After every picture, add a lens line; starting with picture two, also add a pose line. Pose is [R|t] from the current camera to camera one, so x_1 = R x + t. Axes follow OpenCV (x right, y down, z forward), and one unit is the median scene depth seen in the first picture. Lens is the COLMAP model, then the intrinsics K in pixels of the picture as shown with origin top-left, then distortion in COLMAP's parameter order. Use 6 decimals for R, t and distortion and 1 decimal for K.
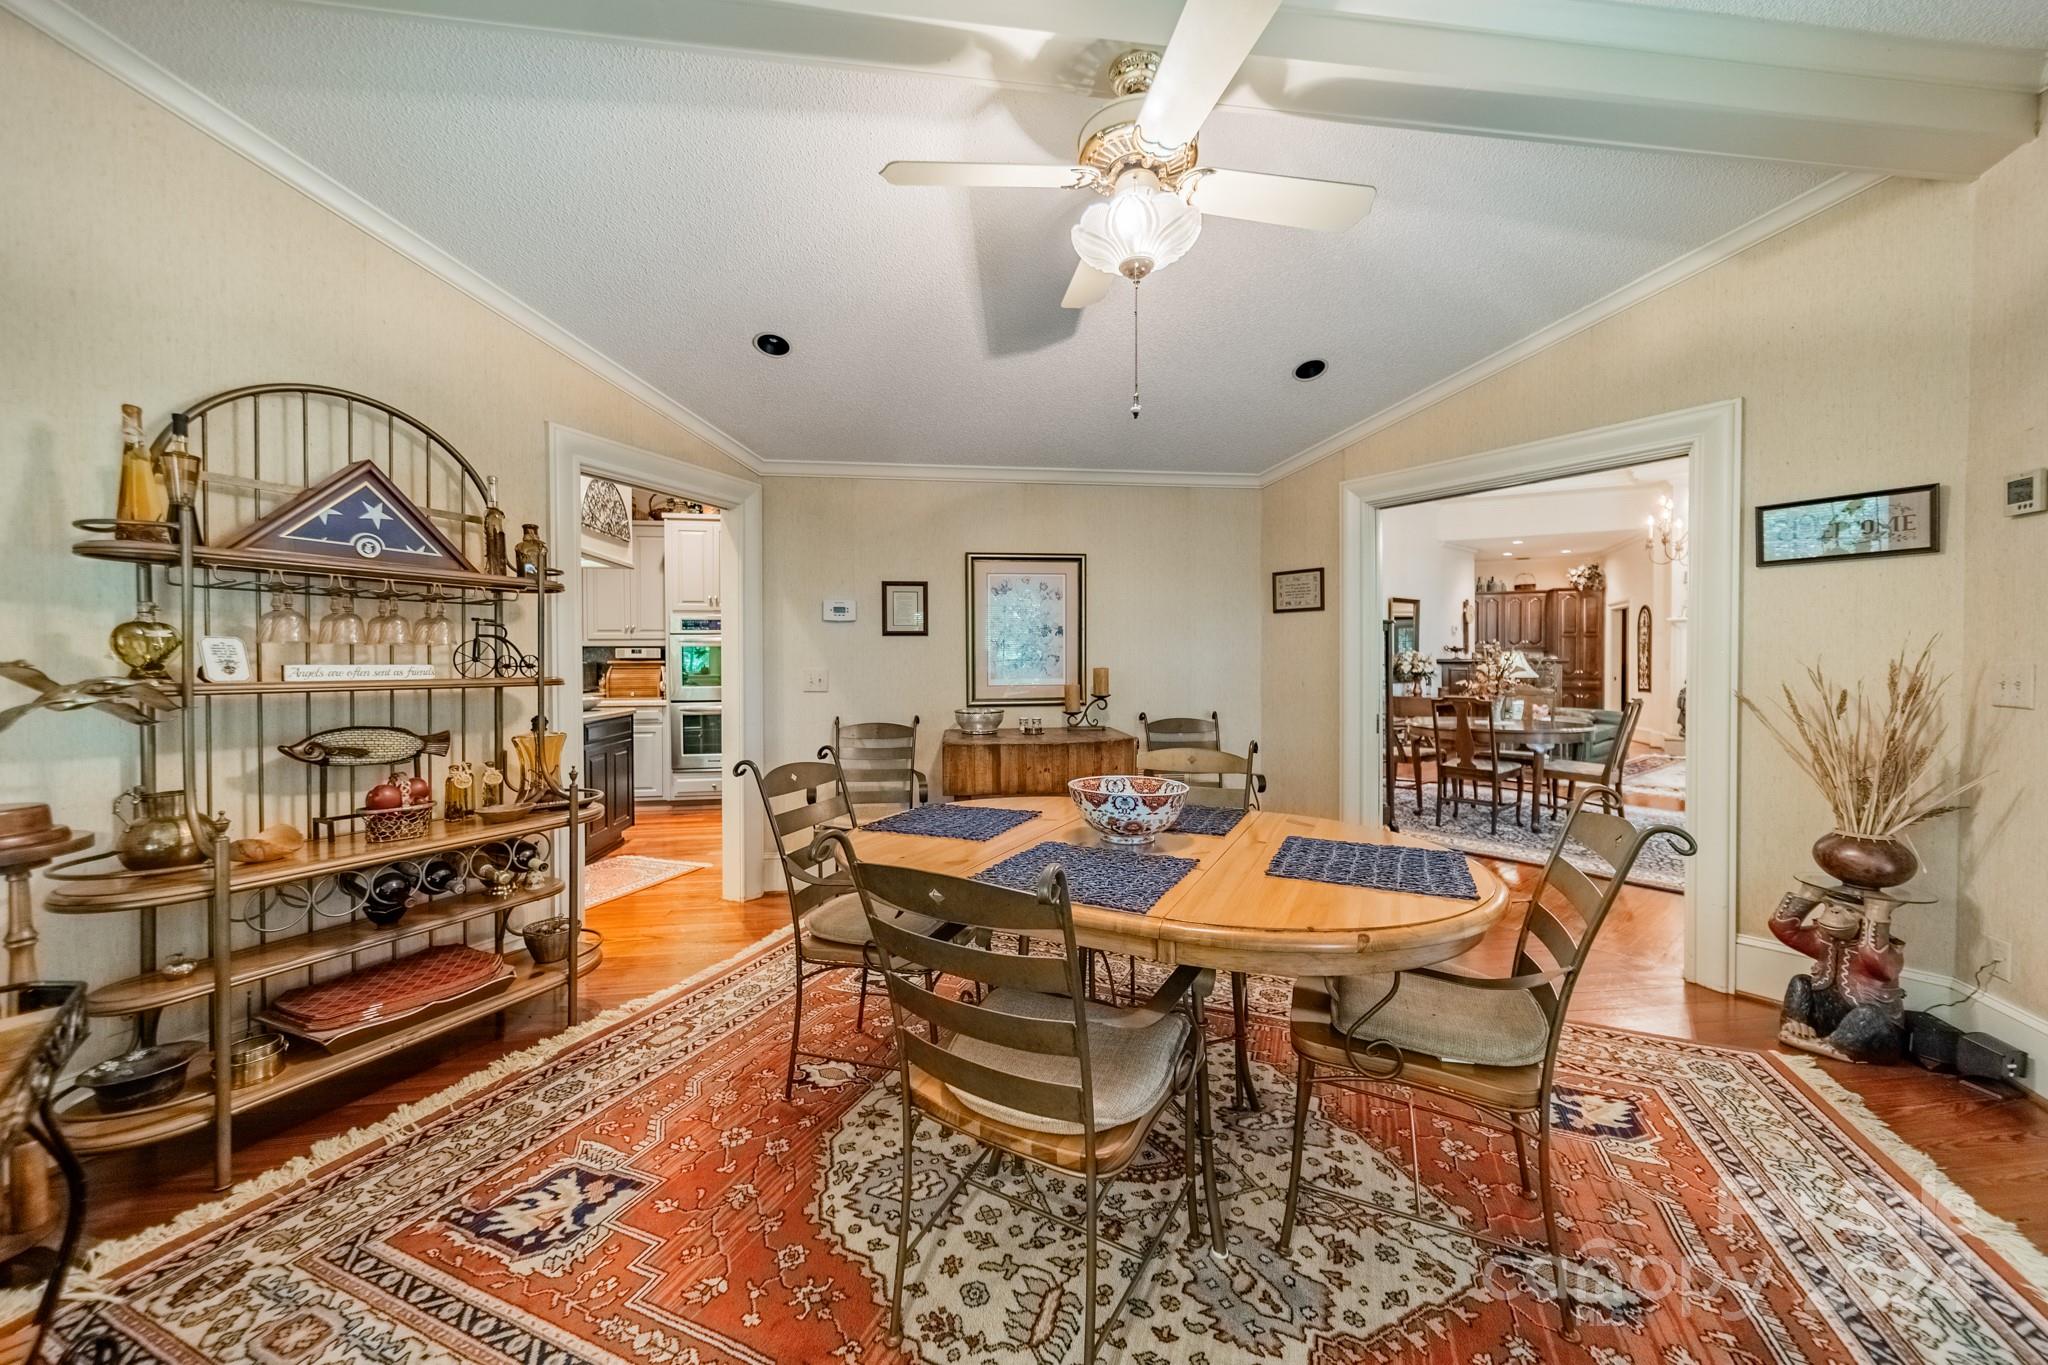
lens RADIAL K [[753.7, 0, 1015.4], [0, 753.7, 669.9], [0, 0, 1]] dist [0.001219, 0.000108]
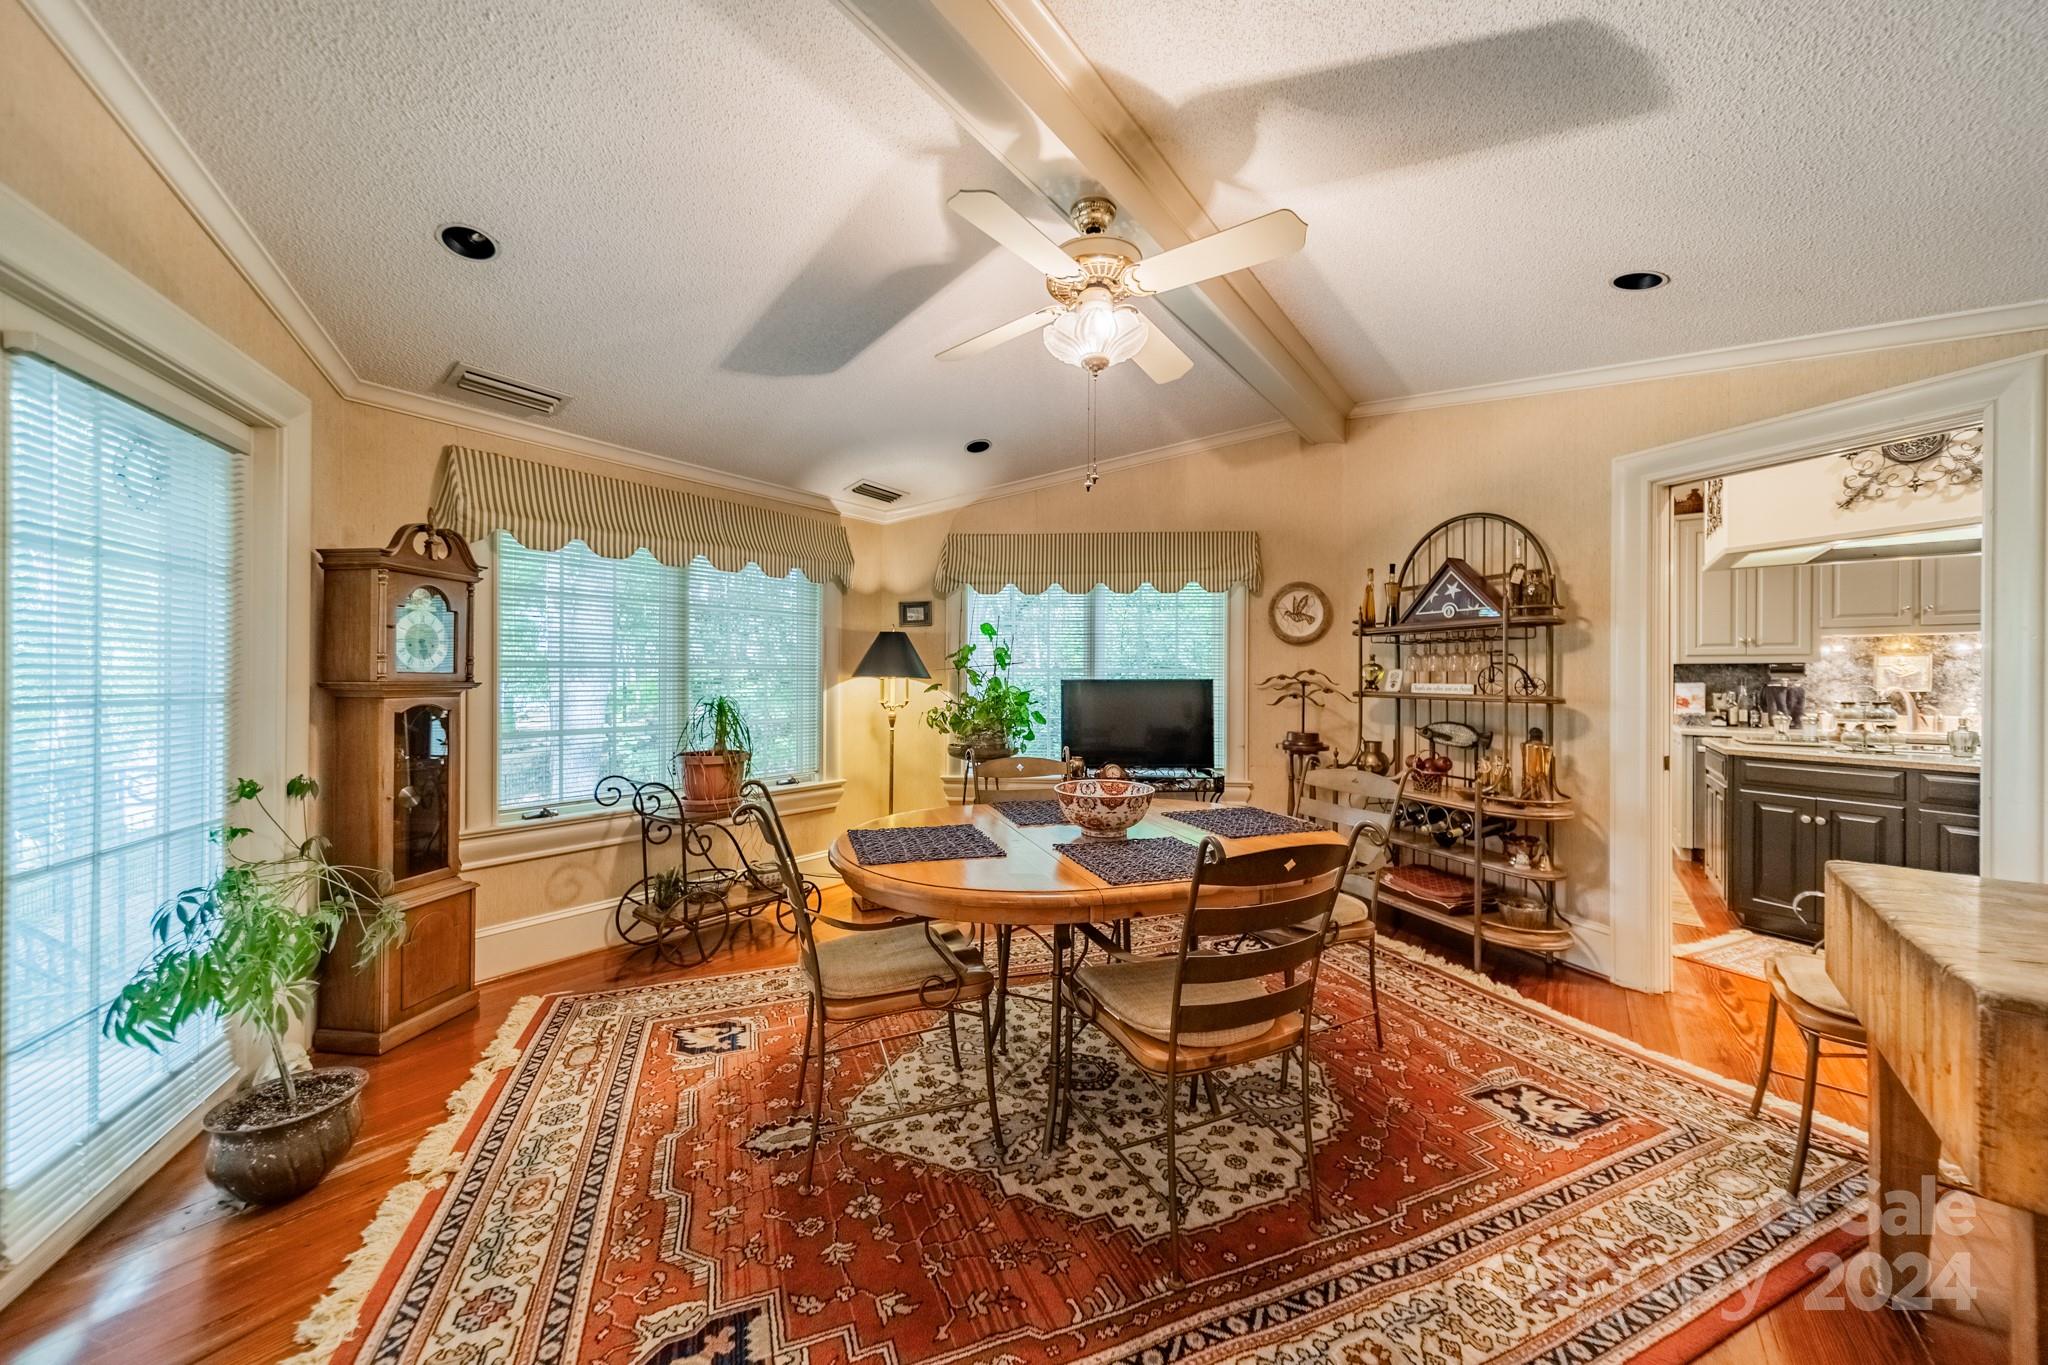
lens RADIAL K [[737.7, 0, 1024.0], [0, 737.7, 682.5], [0, 0, 1]] dist [0.001369, 0.000152]
pose [[-0.709288, 0.006596, -0.704888, 1.048354], [-0.002794, 0.999922, 0.012168, -0.031592], [0.704914, 0.010601, -0.709214, 1.715886]]
